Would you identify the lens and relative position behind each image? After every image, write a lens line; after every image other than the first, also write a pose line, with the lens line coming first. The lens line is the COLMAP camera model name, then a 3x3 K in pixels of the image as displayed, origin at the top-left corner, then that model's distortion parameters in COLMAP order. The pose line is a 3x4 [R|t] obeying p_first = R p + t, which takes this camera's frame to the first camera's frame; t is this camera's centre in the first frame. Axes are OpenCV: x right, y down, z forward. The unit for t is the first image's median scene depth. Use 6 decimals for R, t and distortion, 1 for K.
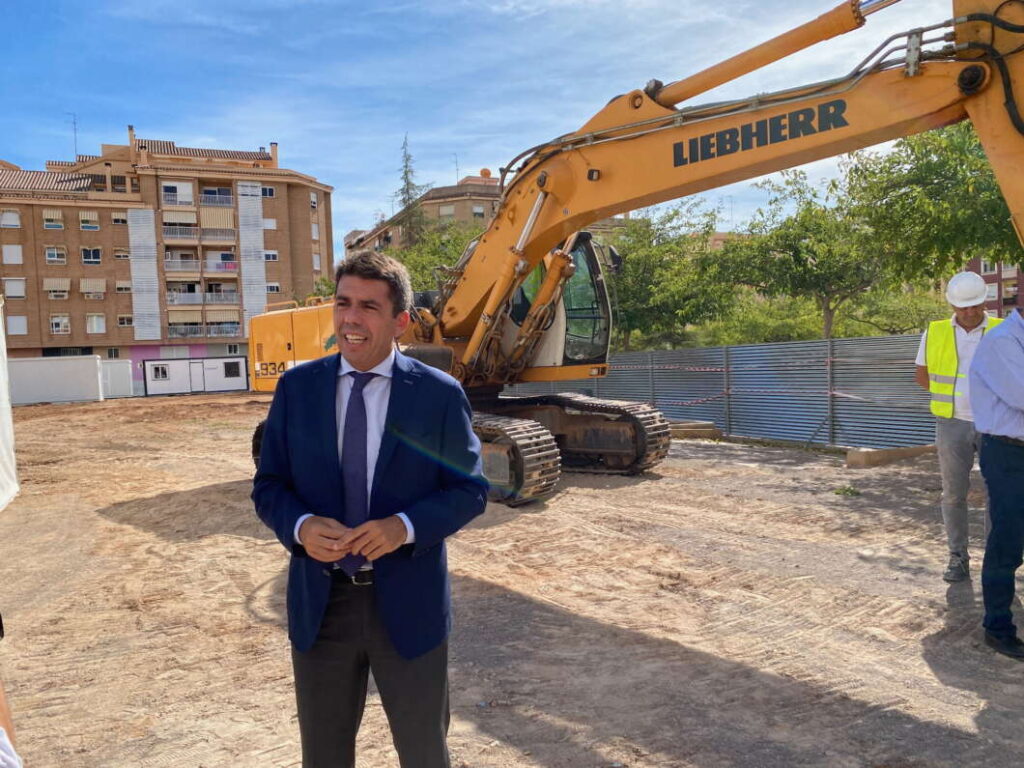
lens RADIAL K [[794.6, 0, 512.0], [0, 794.6, 384.0], [0, 0, 1]] dist [-0.002949, 0.005086]
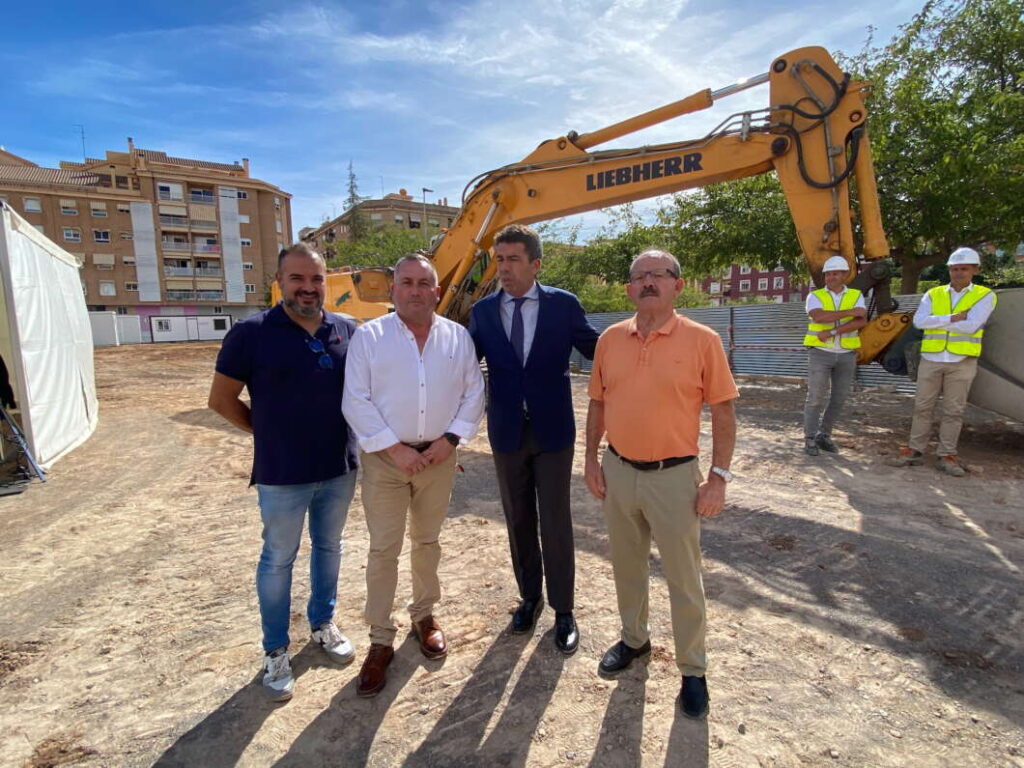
lens RADIAL K [[522.7, 0, 512.0], [0, 522.7, 384.0], [0, 0, 1]] dist [0.019503, -0.028612]
pose [[0.983525, 0.000468, 0.180771, -0.020028], [-0.015540, 0.996514, 0.081970, 0.003272], [-0.180102, -0.083429, 0.980103, -0.000375]]
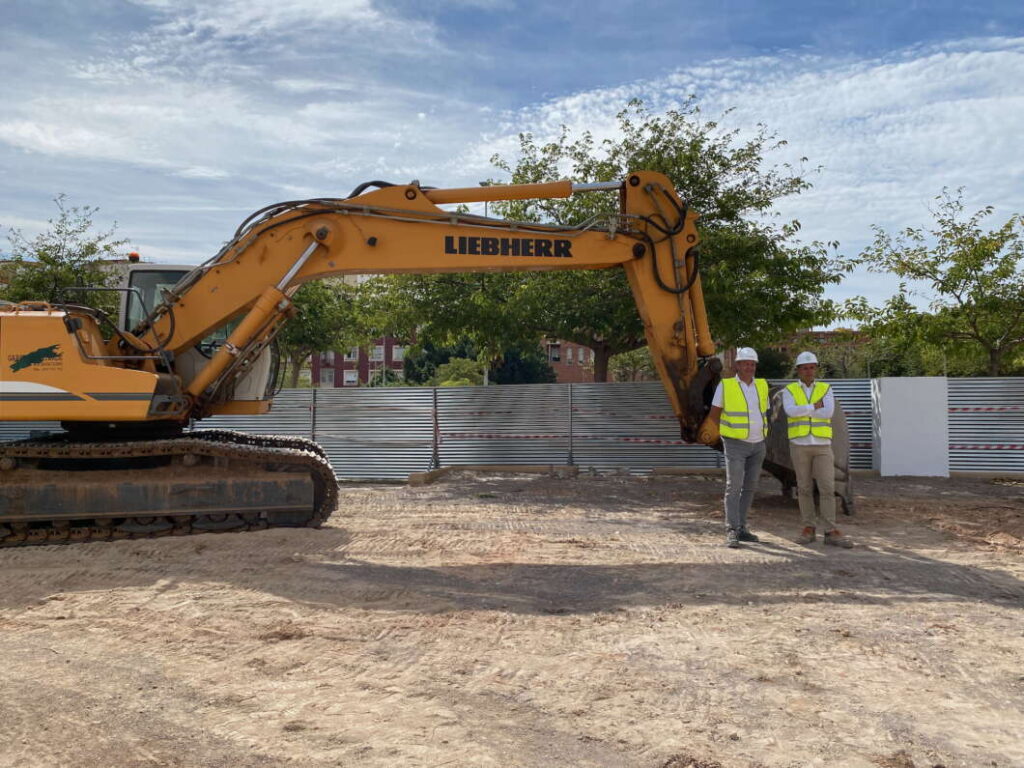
lens RADIAL K [[786.5, 0, 512.0], [0, 786.5, 384.0], [0, 0, 1]] dist [0.038854, -0.047380]
pose [[0.574355, 0.054114, 0.816816, -0.129364], [-0.003606, 0.997970, -0.063581, 0.004452], [-0.818598, 0.033573, 0.573385, 0.026719]]
